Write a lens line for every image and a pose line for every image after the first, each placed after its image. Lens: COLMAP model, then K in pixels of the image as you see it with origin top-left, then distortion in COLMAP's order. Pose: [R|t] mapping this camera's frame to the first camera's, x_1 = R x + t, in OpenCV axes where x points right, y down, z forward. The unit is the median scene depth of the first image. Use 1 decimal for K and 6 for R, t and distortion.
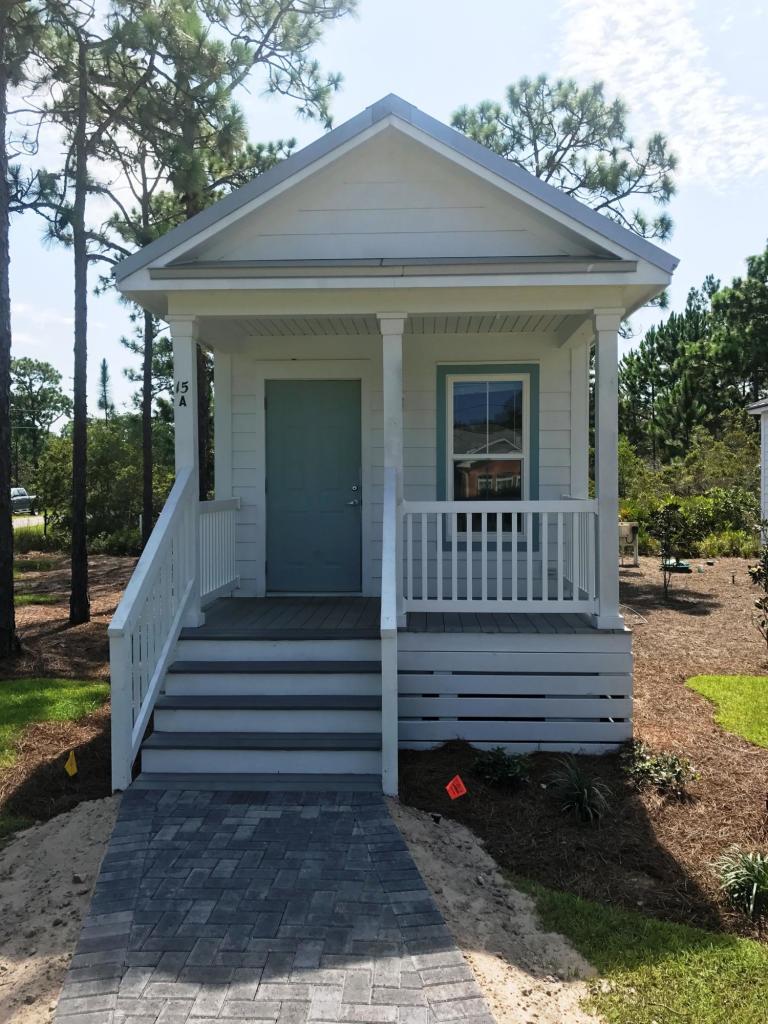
lens RADIAL K [[848.9, 0, 384.0], [0, 848.9, 512.0], [0, 0, 1]] dist [0.068482, -0.106305]
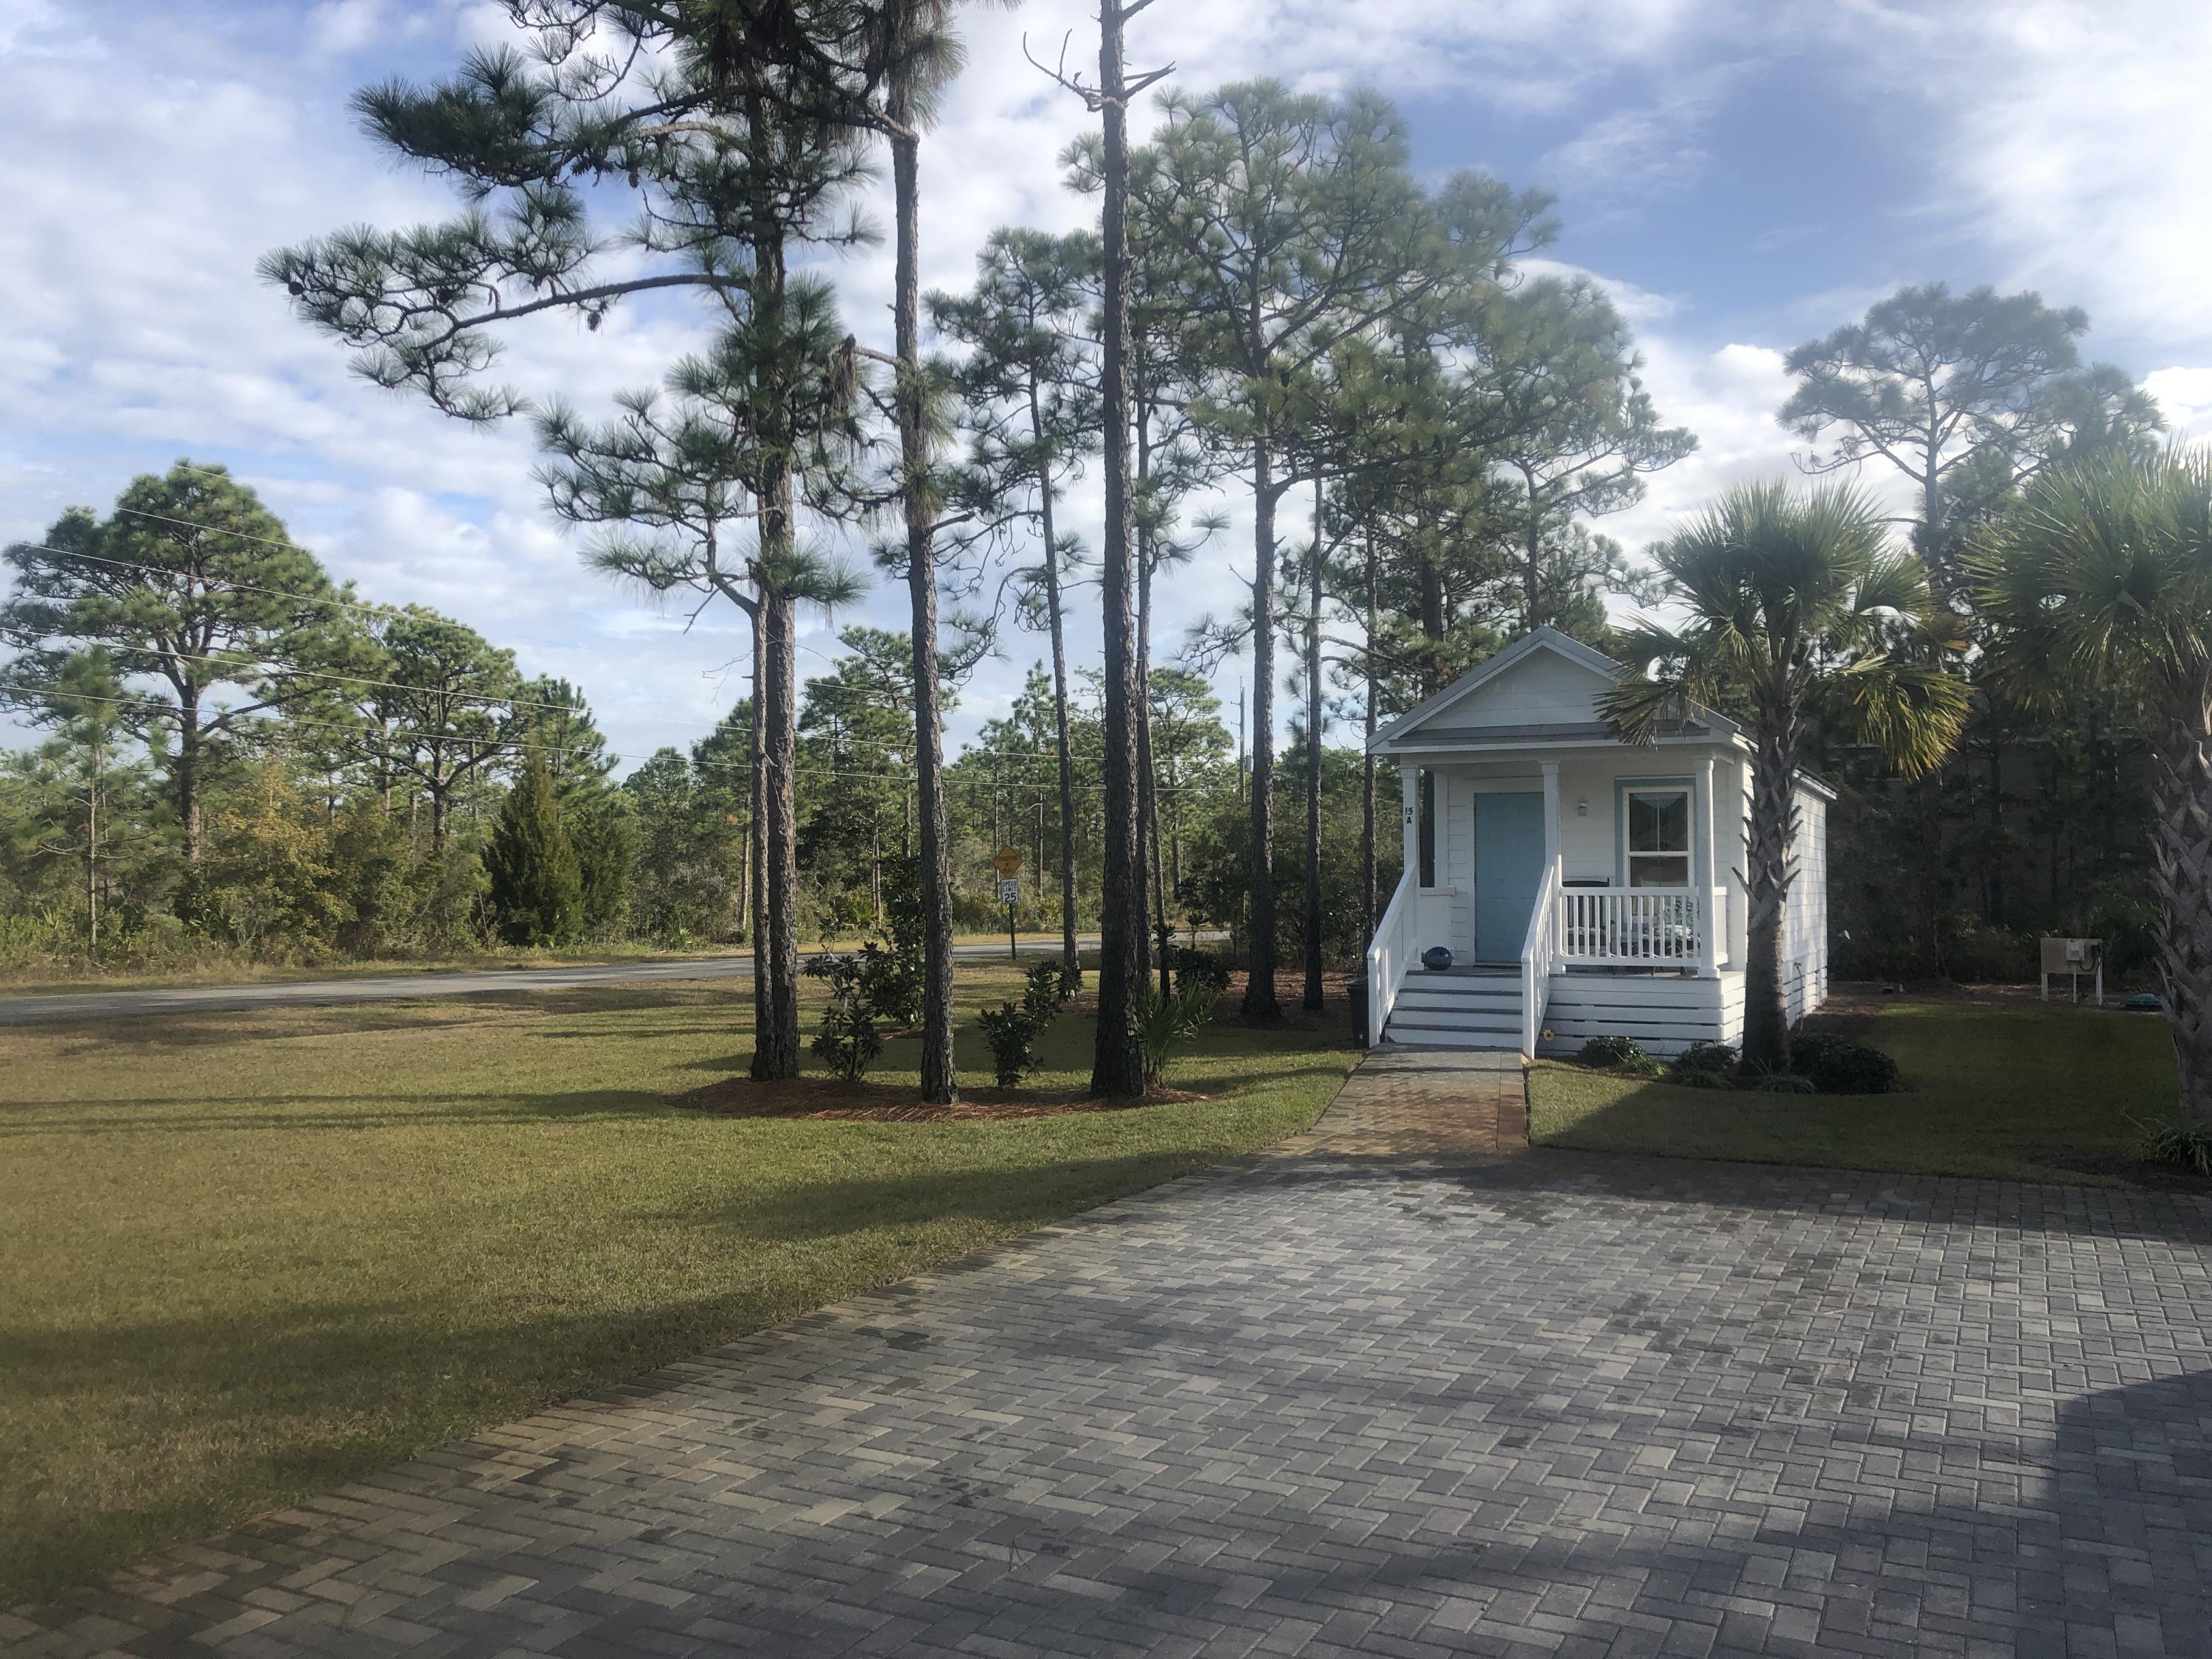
lens RADIAL K [[1700.5, 0, 1106.0], [0, 1700.5, 829.5], [0, 0, 1]] dist [0.002863, -0.002476]
pose [[0.912031, -0.008360, -0.410036, 0.345516], [-0.014427, 0.998519, -0.052447, 0.033288], [0.409868, 0.053749, 0.910560, -1.327106]]
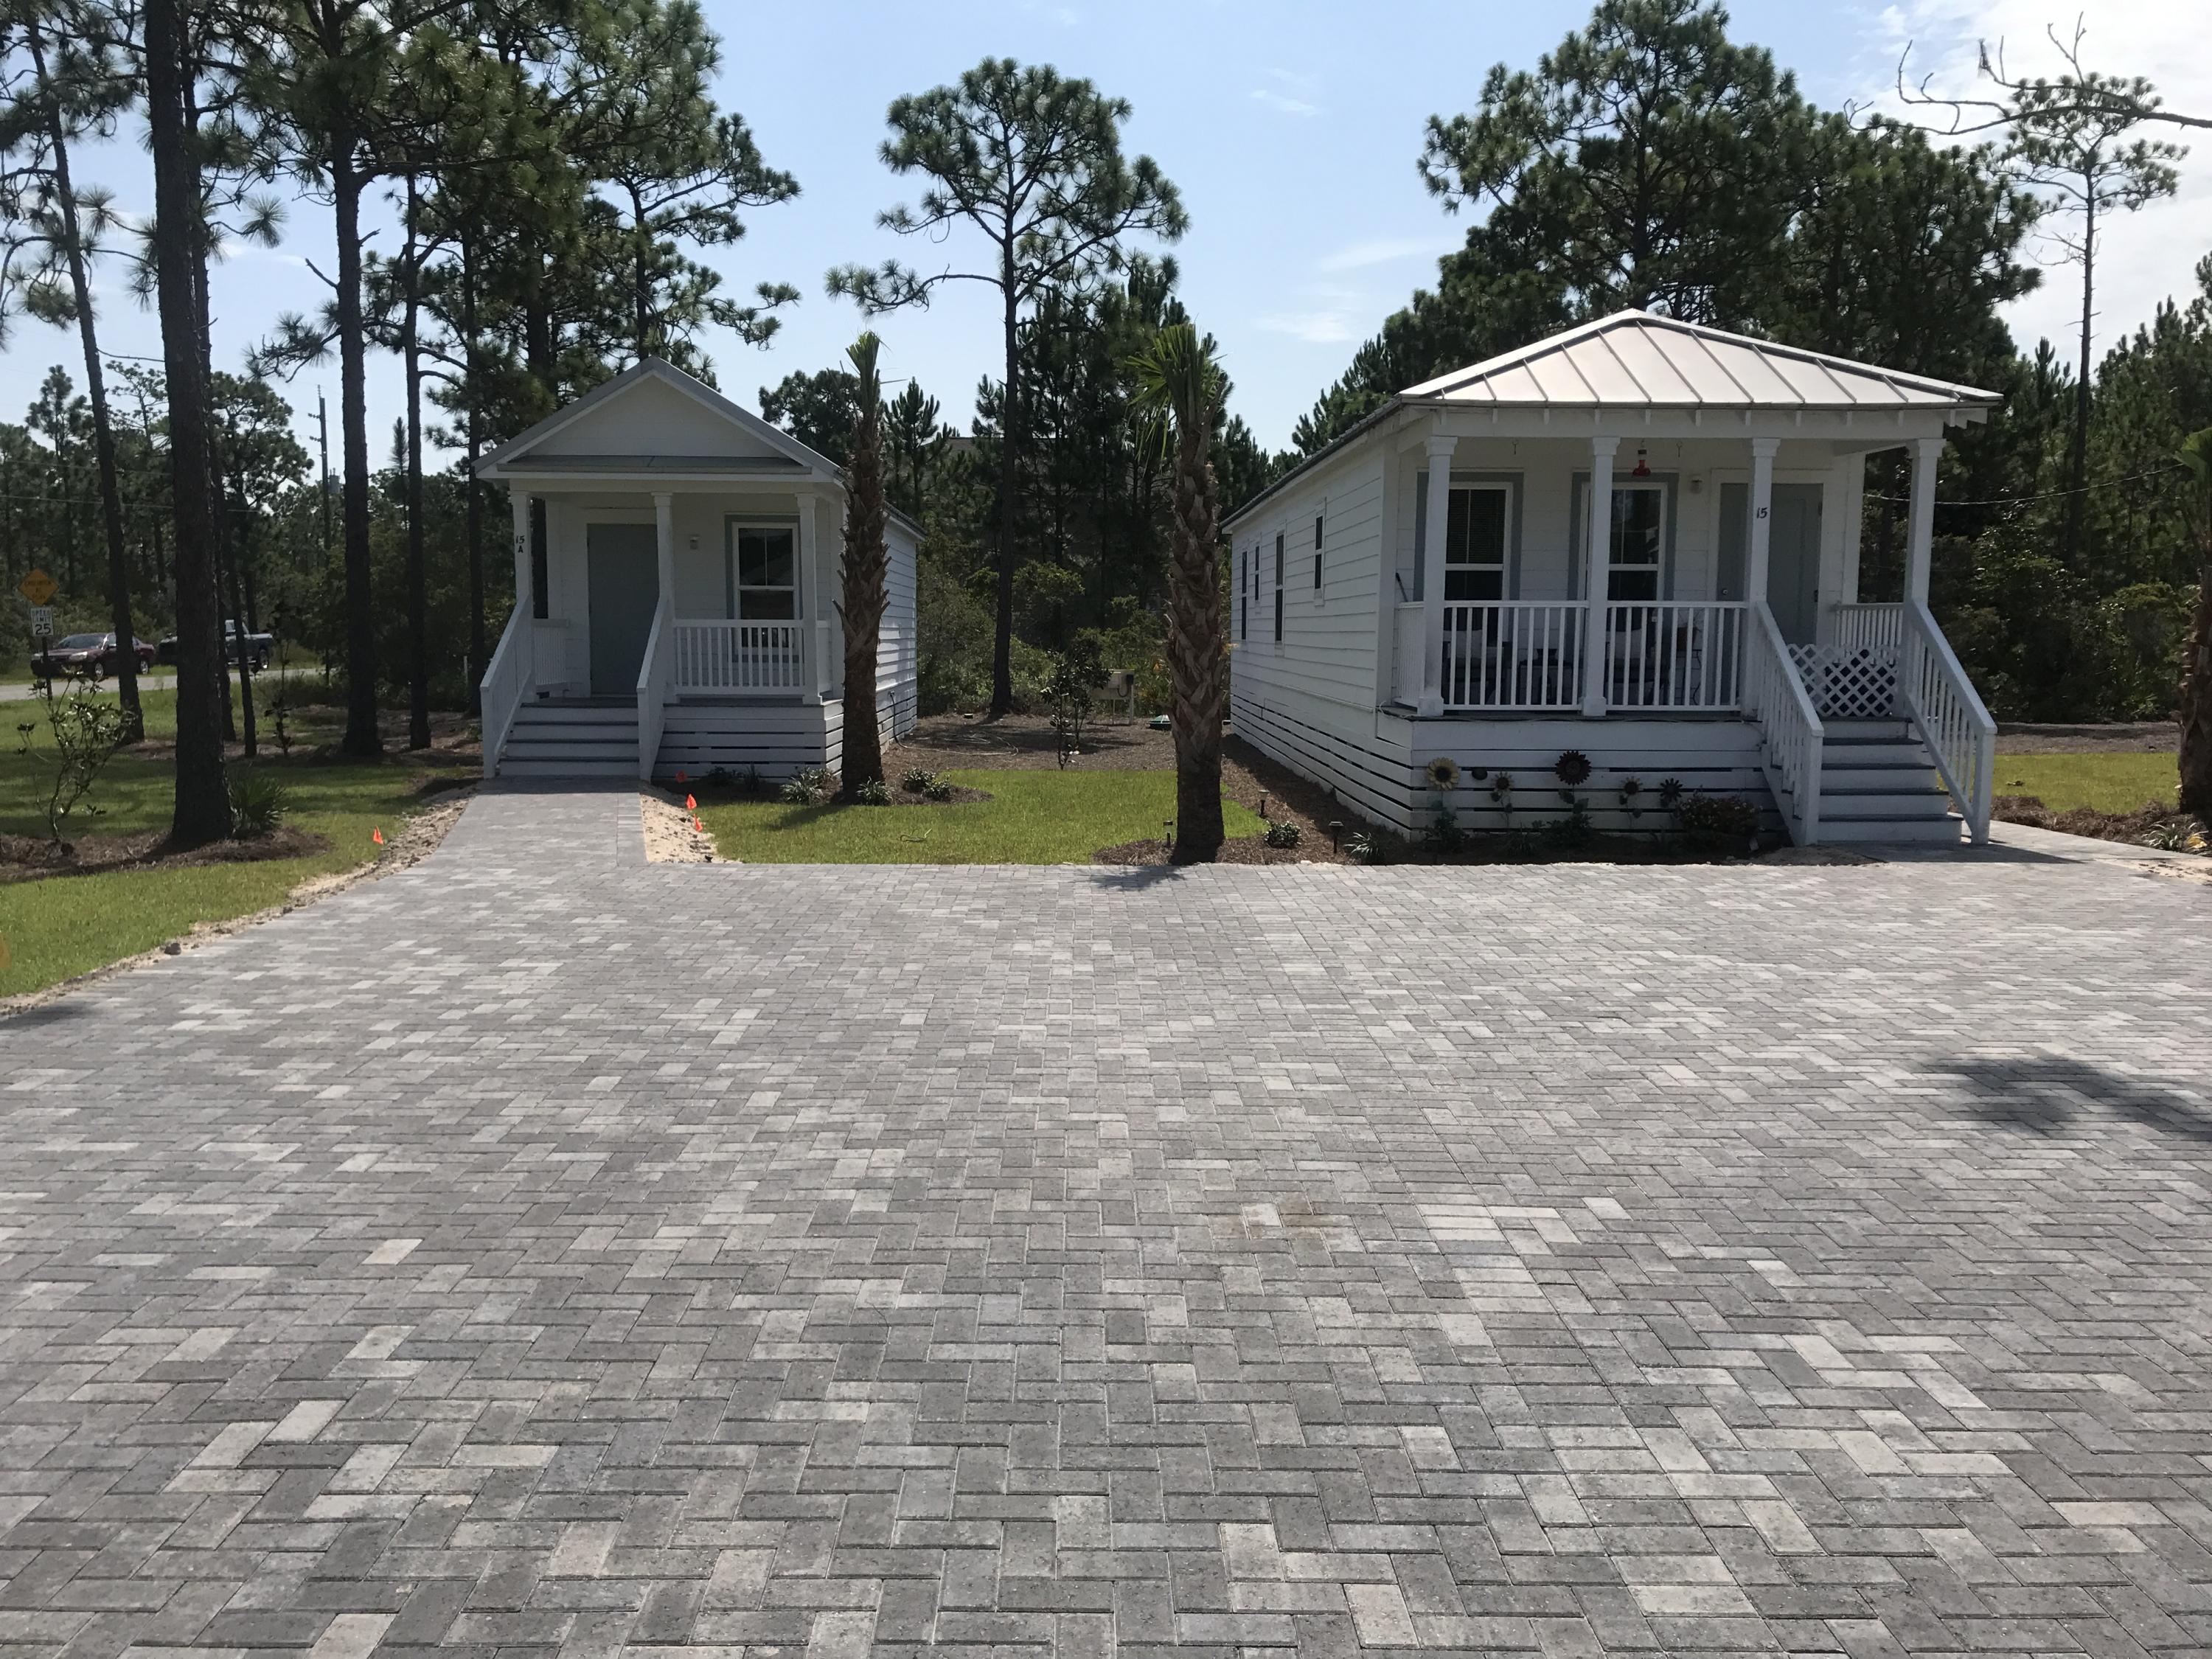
lens RADIAL K [[1833.7, 0, 1068.8], [0, 1833.7, 820.2], [0, 0, 1]] dist [0.068482, -0.106305]
pose [[0.998651, 0.002186, 0.051888, 0.375293], [-0.005967, 0.997326, 0.072843, 0.068293], [-0.051590, -0.073054, 0.995993, -1.552119]]
